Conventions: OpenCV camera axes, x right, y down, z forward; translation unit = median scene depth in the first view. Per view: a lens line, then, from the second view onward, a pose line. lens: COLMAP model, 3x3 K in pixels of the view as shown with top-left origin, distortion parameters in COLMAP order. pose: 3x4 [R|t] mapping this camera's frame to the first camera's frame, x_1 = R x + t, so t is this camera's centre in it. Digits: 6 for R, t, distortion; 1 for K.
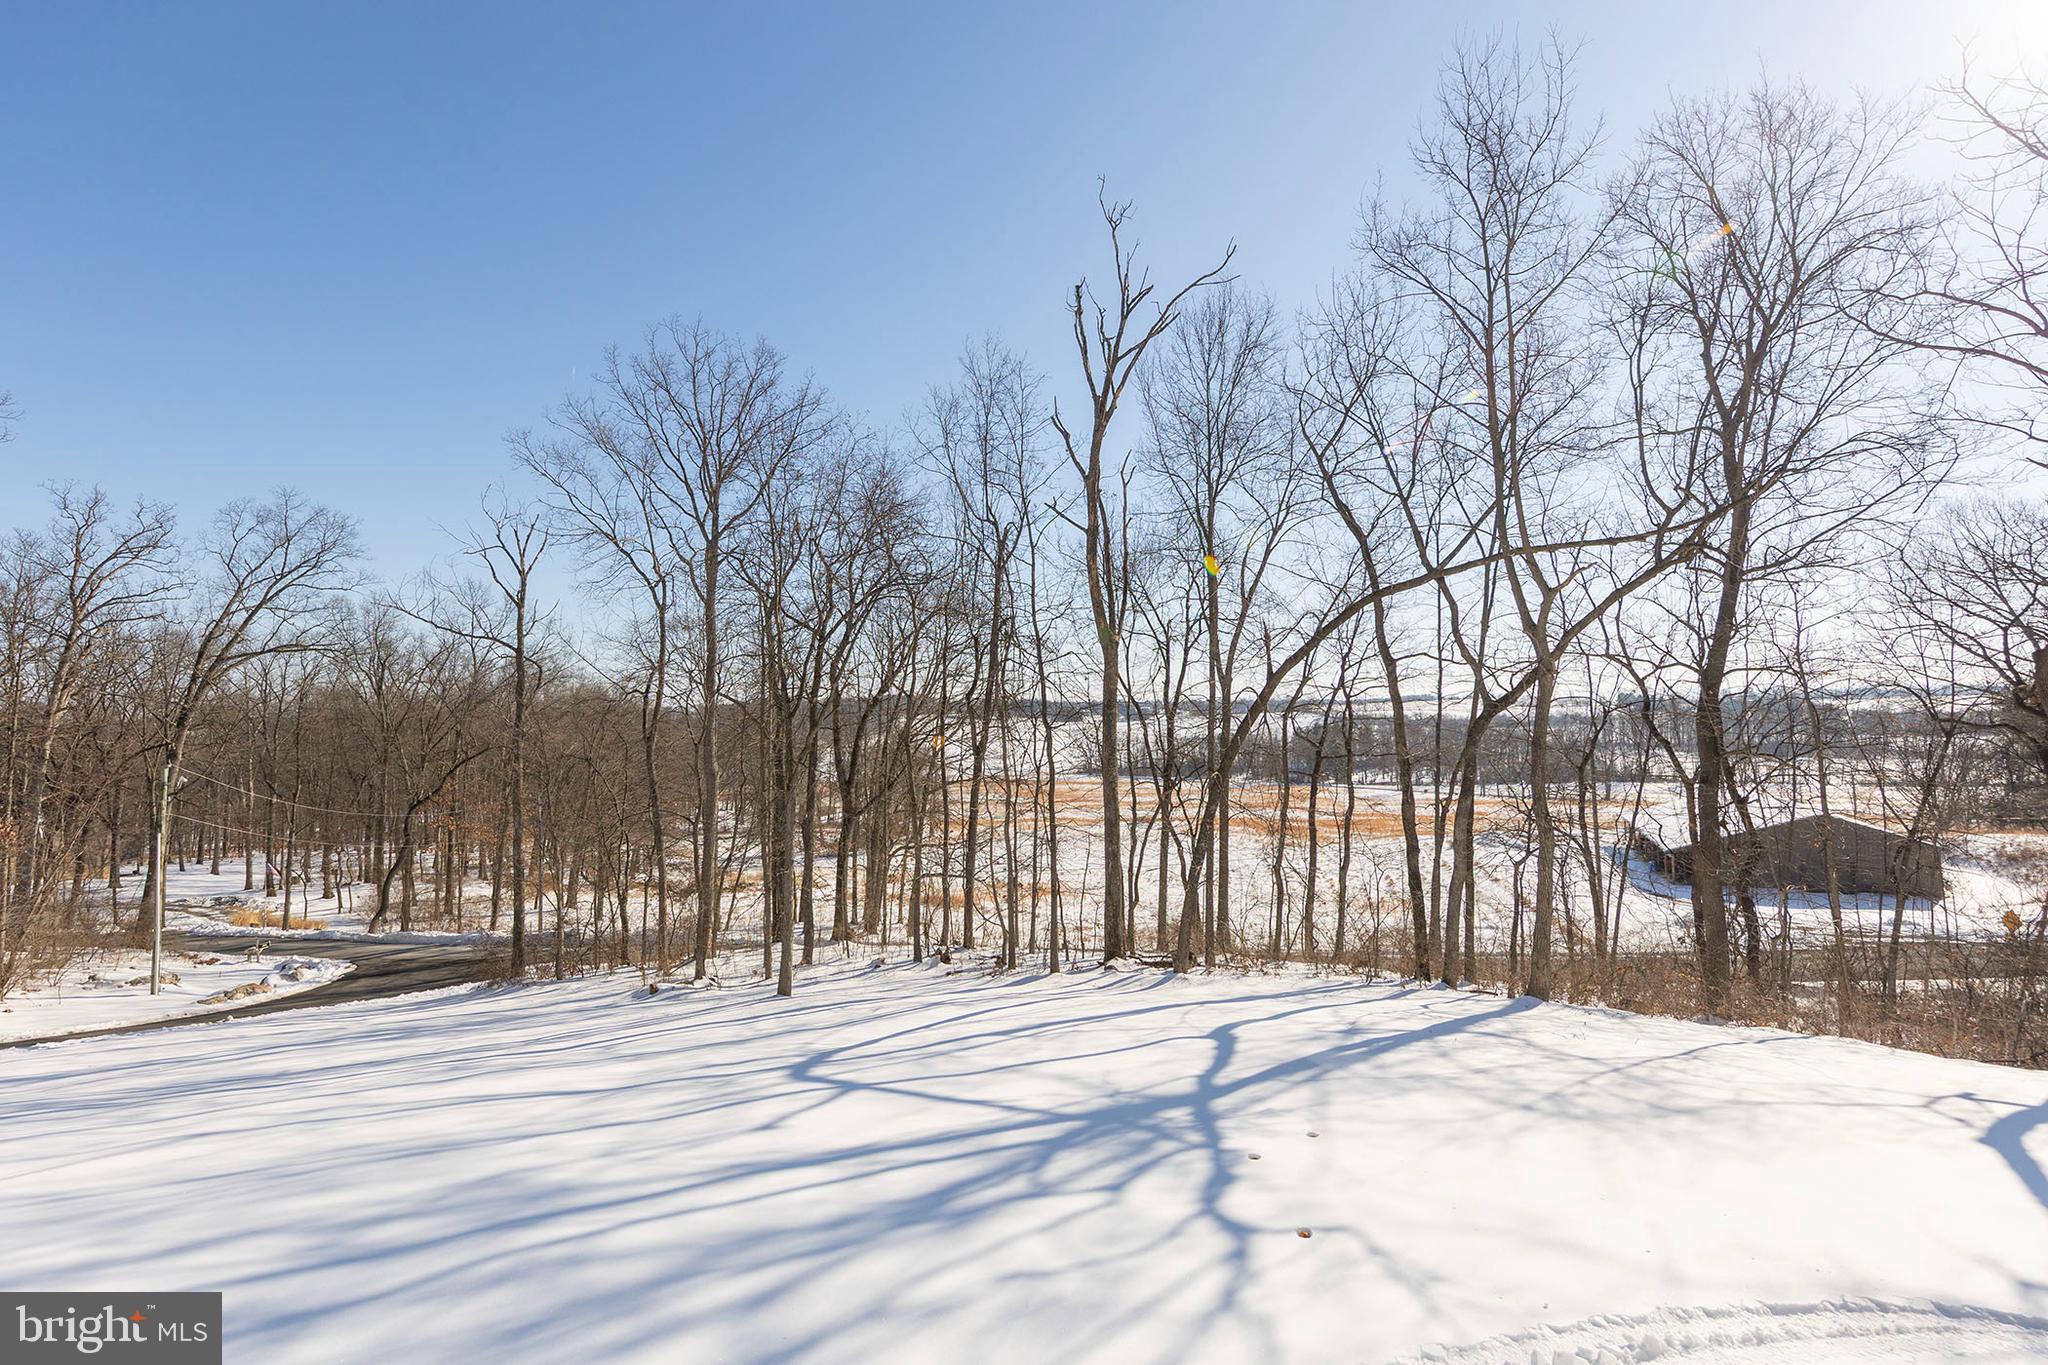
lens RADIAL K [[905.0, 0, 1024.0], [0, 905.0, 722.8], [0, 0, 1]] dist [-0.001337, -0.000270]
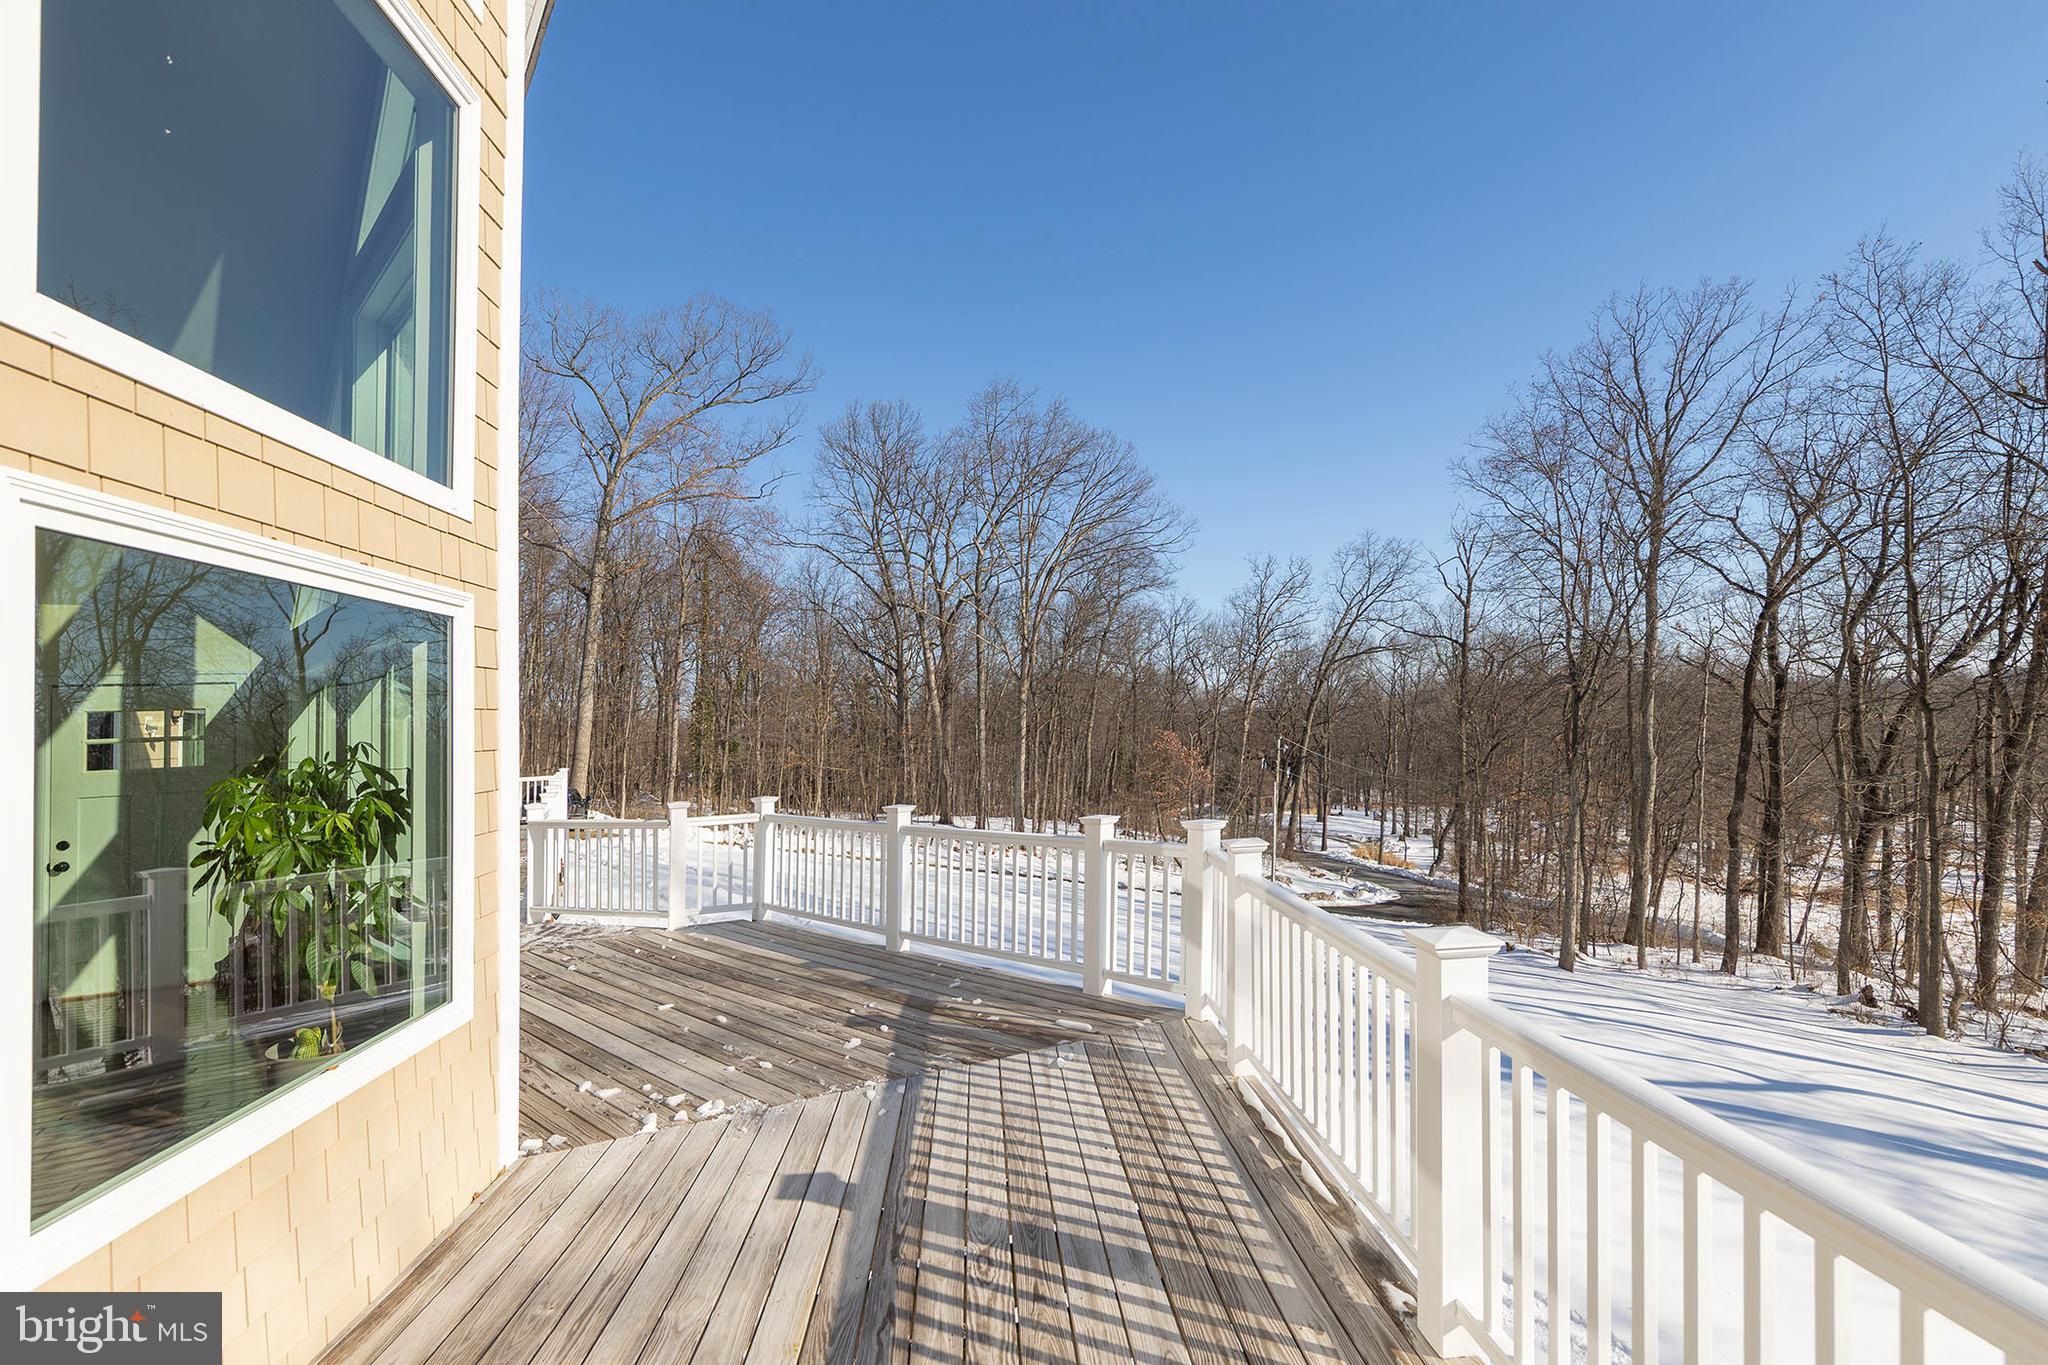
lens RADIAL K [[905.0, 0, 1024.0], [0, 905.0, 722.8], [0, 0, 1]] dist [-0.001337, -0.000270]
pose [[0.404035, 0.002580, -0.914740, 0.218549], [0.024056, 0.999620, 0.013444, -0.007535], [0.914427, -0.027437, 0.403819, 0.001284]]
